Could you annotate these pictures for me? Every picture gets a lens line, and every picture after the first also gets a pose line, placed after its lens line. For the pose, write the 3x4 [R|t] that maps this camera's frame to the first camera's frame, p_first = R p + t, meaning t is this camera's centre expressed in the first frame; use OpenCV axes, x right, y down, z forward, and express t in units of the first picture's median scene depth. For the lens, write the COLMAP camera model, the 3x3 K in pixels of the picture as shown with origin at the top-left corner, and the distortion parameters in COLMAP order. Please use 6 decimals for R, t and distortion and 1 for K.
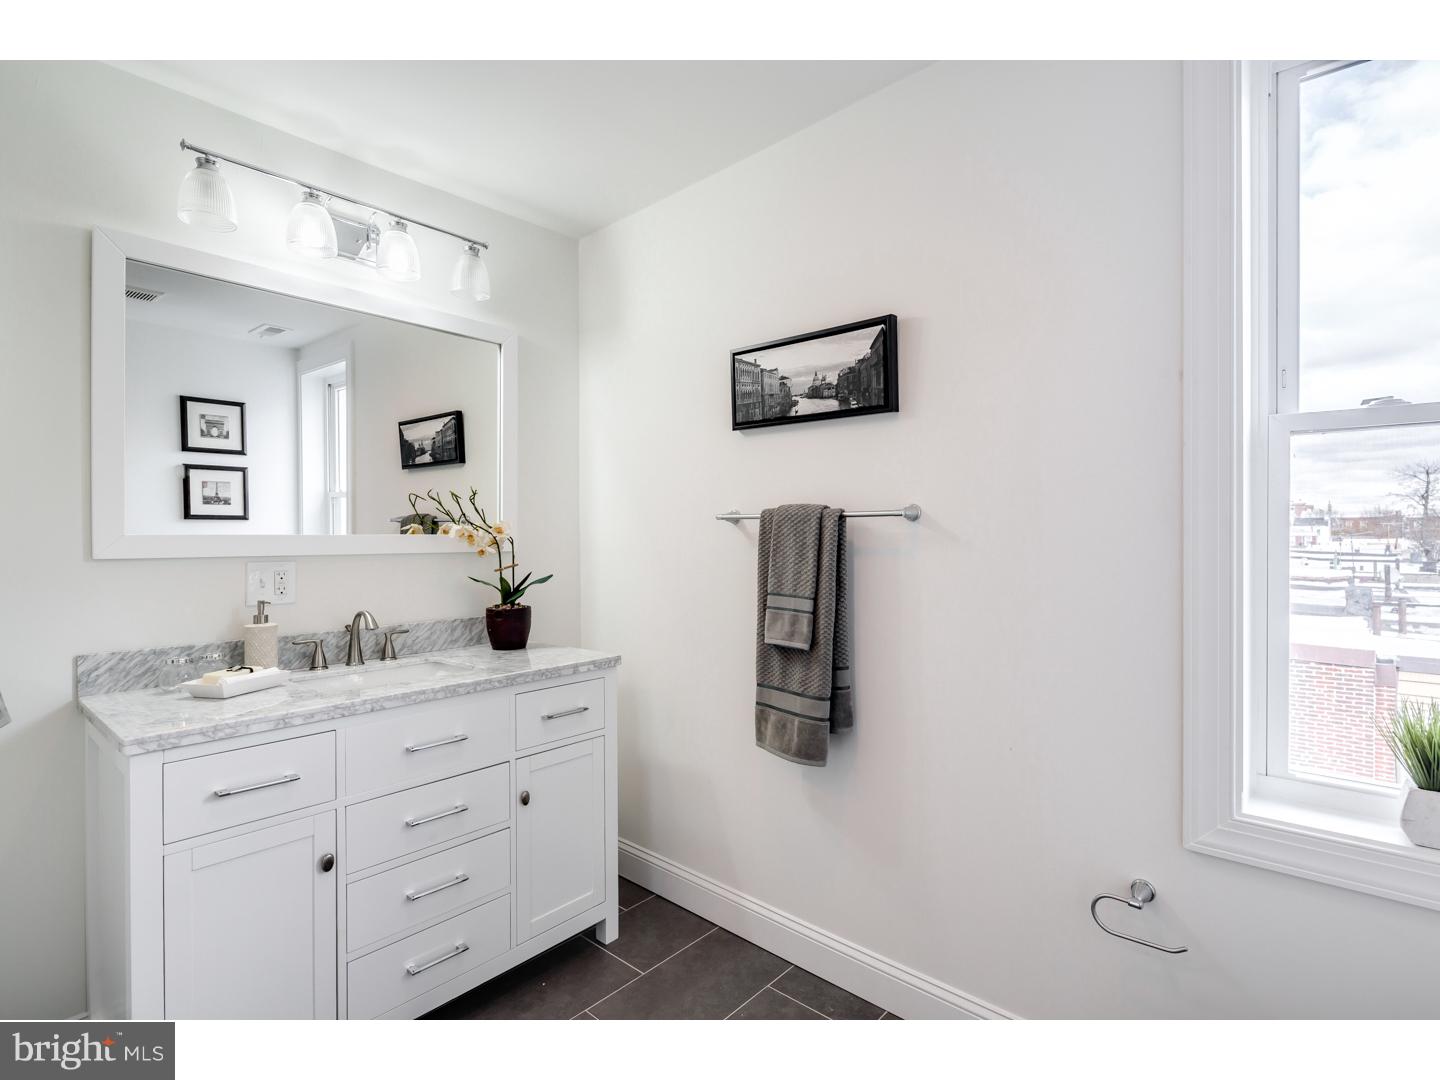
lens RADIAL K [[698.1, 0, 718.3], [0, 698.1, 539.4], [0, 0, 1]] dist [0.001789, -0.003011]
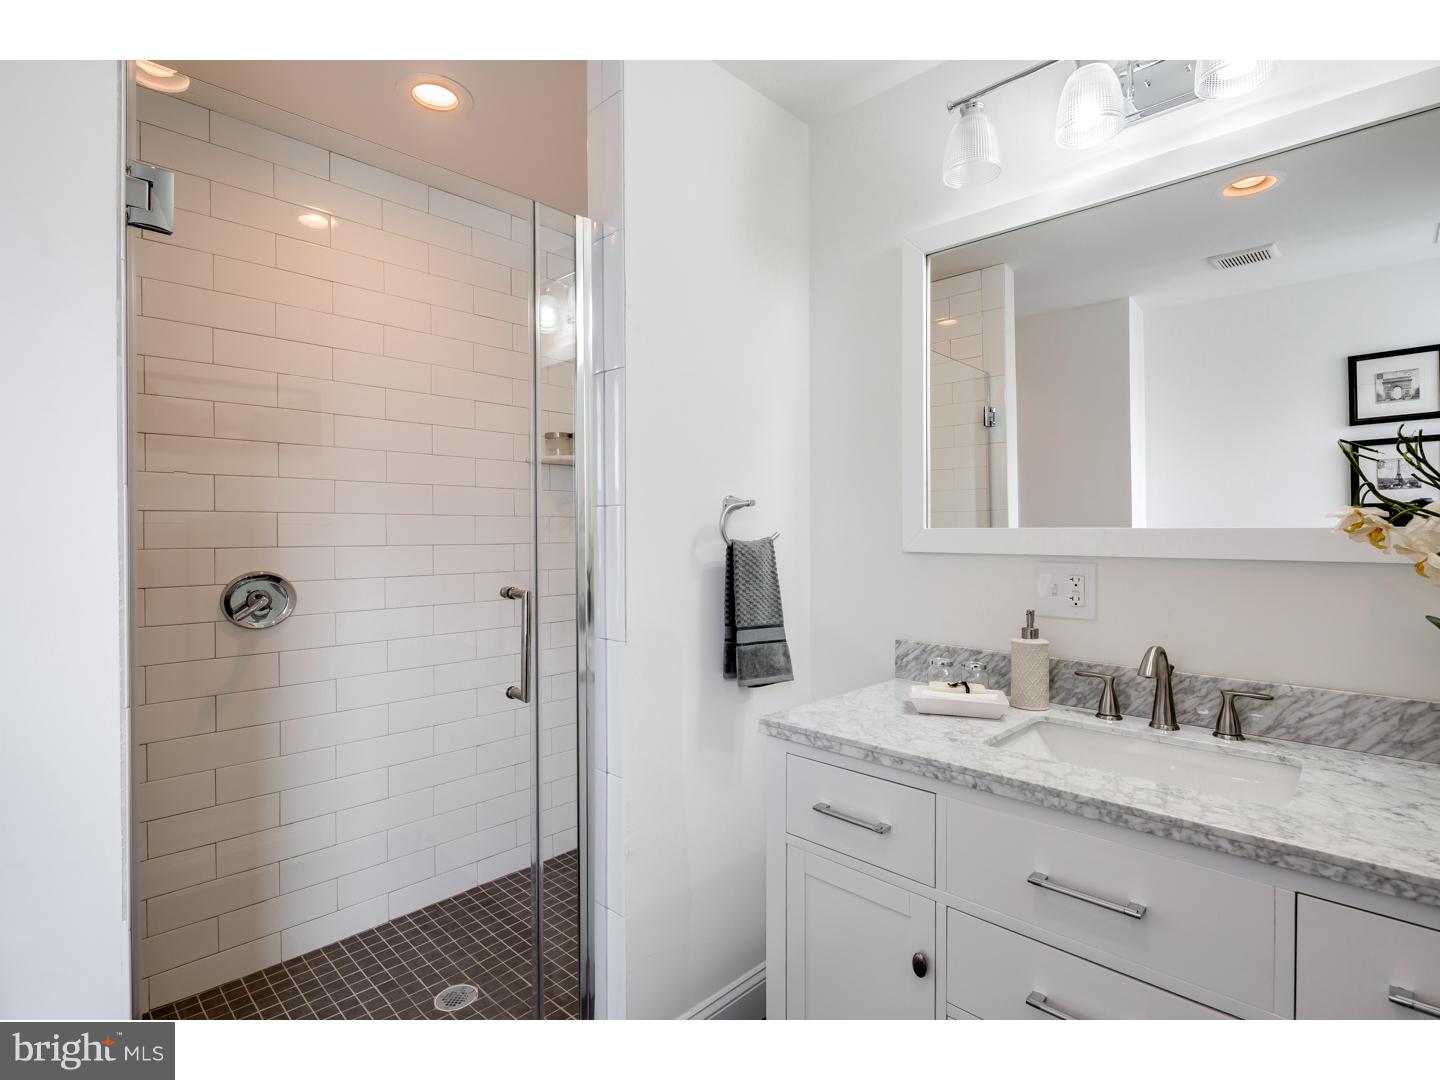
lens RADIAL K [[698.1, 0, 717.3], [0, 698.1, 535.6], [0, 0, 1]] dist [0.001789, -0.003011]
pose [[-0.052386, 0.005664, -0.998611, 0.159327], [-0.003645, 0.999976, 0.005863, -0.001907], [0.998620, 0.003947, -0.052364, 0.650203]]
